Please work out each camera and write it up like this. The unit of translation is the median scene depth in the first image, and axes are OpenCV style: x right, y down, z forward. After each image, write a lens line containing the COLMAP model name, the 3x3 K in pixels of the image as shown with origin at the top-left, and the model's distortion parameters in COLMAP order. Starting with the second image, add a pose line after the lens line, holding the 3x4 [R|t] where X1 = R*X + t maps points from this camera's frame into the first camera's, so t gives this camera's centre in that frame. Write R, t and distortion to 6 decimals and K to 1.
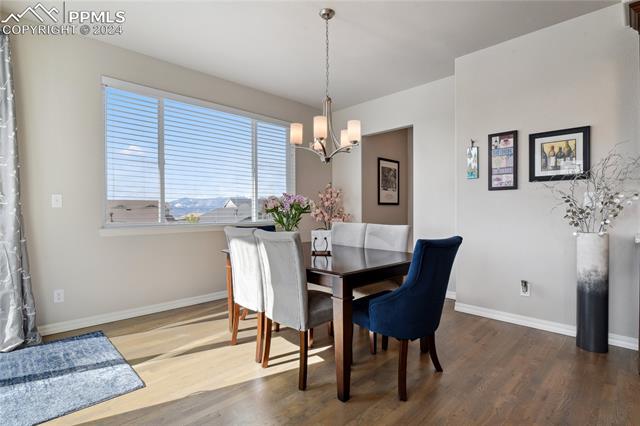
lens RADIAL K [[315.7, 0, 321.6], [0, 315.7, 212.3], [0, 0, 1]] dist [-0.011912, -0.003757]
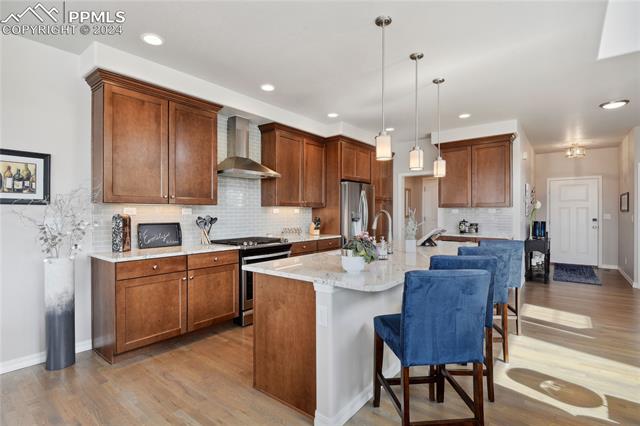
lens RADIAL K [[315.7, 0, 320.6], [0, 315.7, 212.8], [0, 0, 1]] dist [-0.011912, -0.003757]
pose [[-0.129554, 0.000002, 0.991572, -0.289769], [0.002879, 0.999996, 0.000374, -0.078650], [-0.991568, 0.002903, -0.129554, 0.235866]]
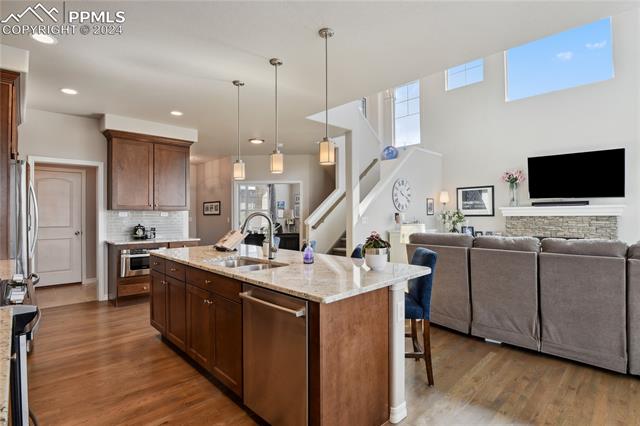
lens RADIAL K [[315.7, 0, 325.3], [0, 315.7, 213.4], [0, 0, 1]] dist [-0.011912, -0.003757]
pose [[-0.999951, 0.008209, -0.005500, 0.586913], [0.008229, 0.999959, -0.003670, -0.077268], [0.005470, -0.003715, -0.999978, 0.880435]]
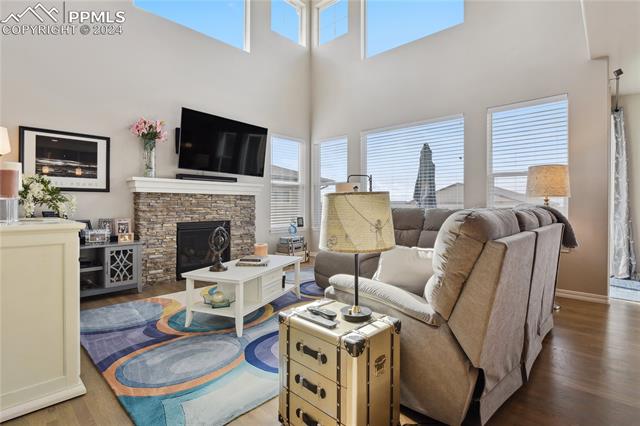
lens RADIAL K [[315.7, 0, 328.1], [0, 315.7, 209.0], [0, 0, 1]] dist [-0.011912, -0.003757]
pose [[0.058836, 0.016421, -0.998133, 0.690630], [-0.004810, 0.999858, 0.016165, -0.001116], [0.998256, 0.003850, 0.058907, -0.804388]]
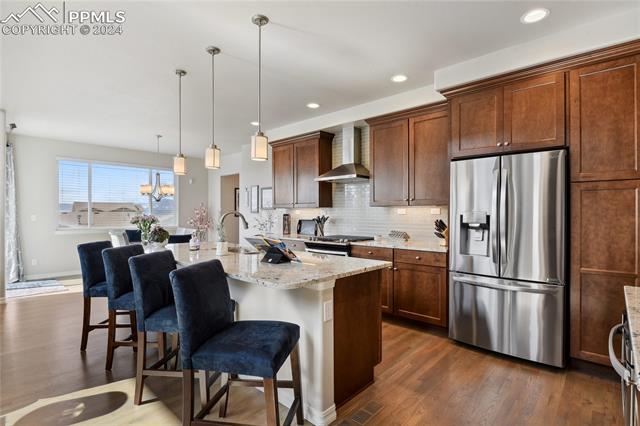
lens RADIAL K [[315.7, 0, 320.1], [0, 315.7, 213.8], [0, 0, 1]] dist [-0.011912, -0.003757]
pose [[0.998511, 0.005680, 0.054255, 1.051631], [-0.005503, 0.999979, -0.003419, -0.070551], [-0.054274, 0.003115, 0.998521, -1.307304]]
